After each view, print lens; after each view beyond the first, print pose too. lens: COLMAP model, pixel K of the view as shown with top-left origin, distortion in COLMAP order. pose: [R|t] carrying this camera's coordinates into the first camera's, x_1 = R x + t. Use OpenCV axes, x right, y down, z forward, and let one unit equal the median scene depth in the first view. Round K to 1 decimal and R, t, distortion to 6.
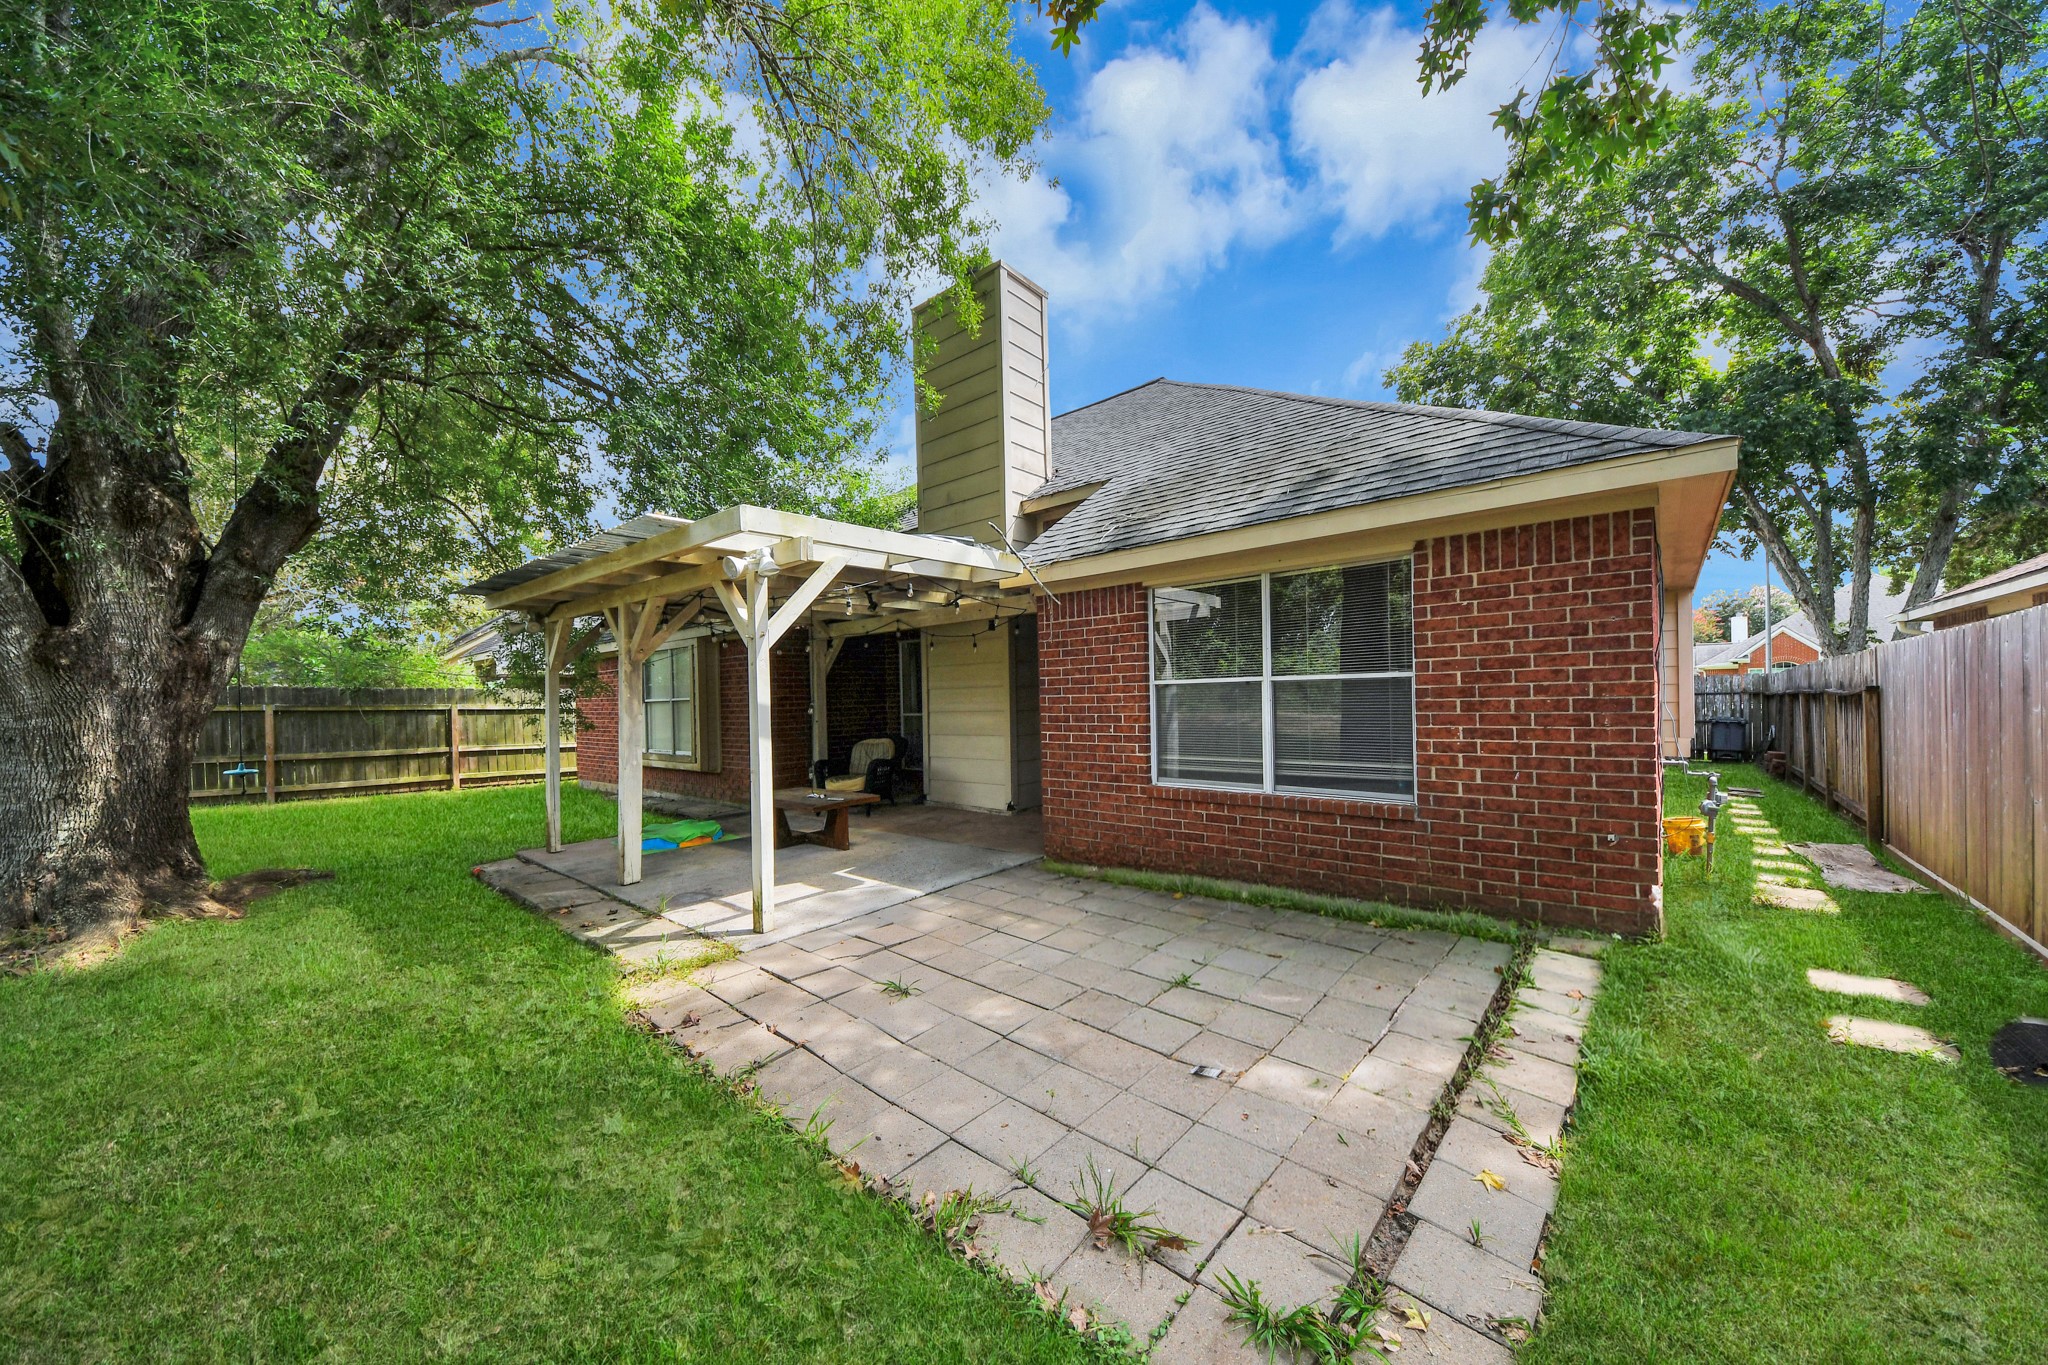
lens RADIAL K [[725.8, 0, 1019.1], [0, 725.8, 697.8], [0, 0, 1]] dist [0.037616, -0.022459]
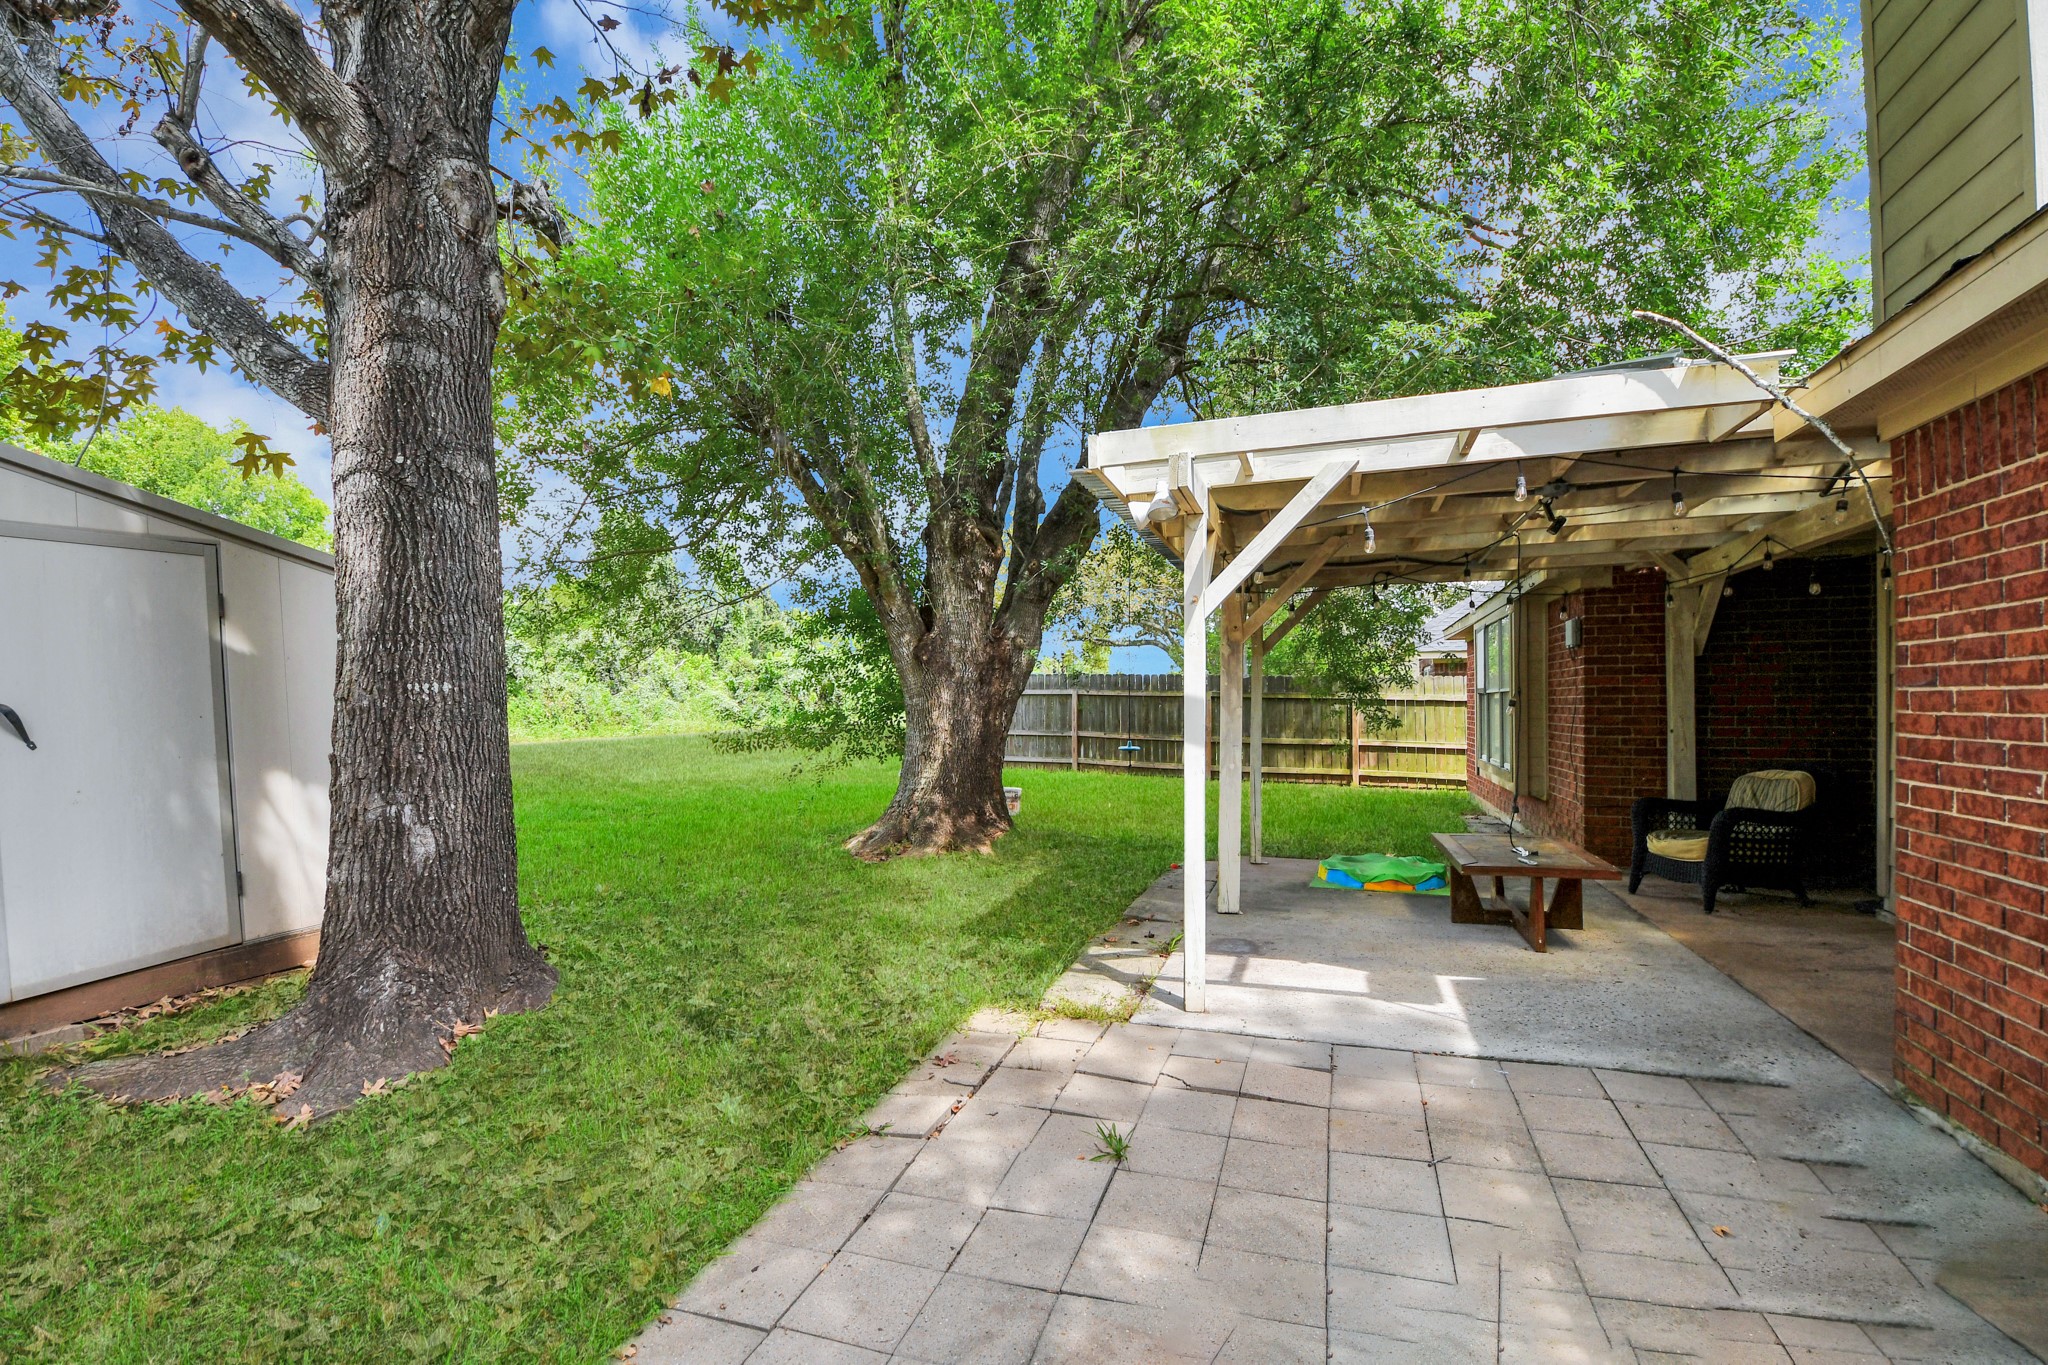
lens RADIAL K [[937.6, 0, 1019.7], [0, 937.6, 704.1], [0, 0, 1]] dist [0.021854, -0.000174]
pose [[0.378342, 0.023727, -0.925362, 0.397212], [-0.007024, 0.999716, 0.022761, -0.003200], [0.925639, -0.002111, 0.378401, 0.440300]]
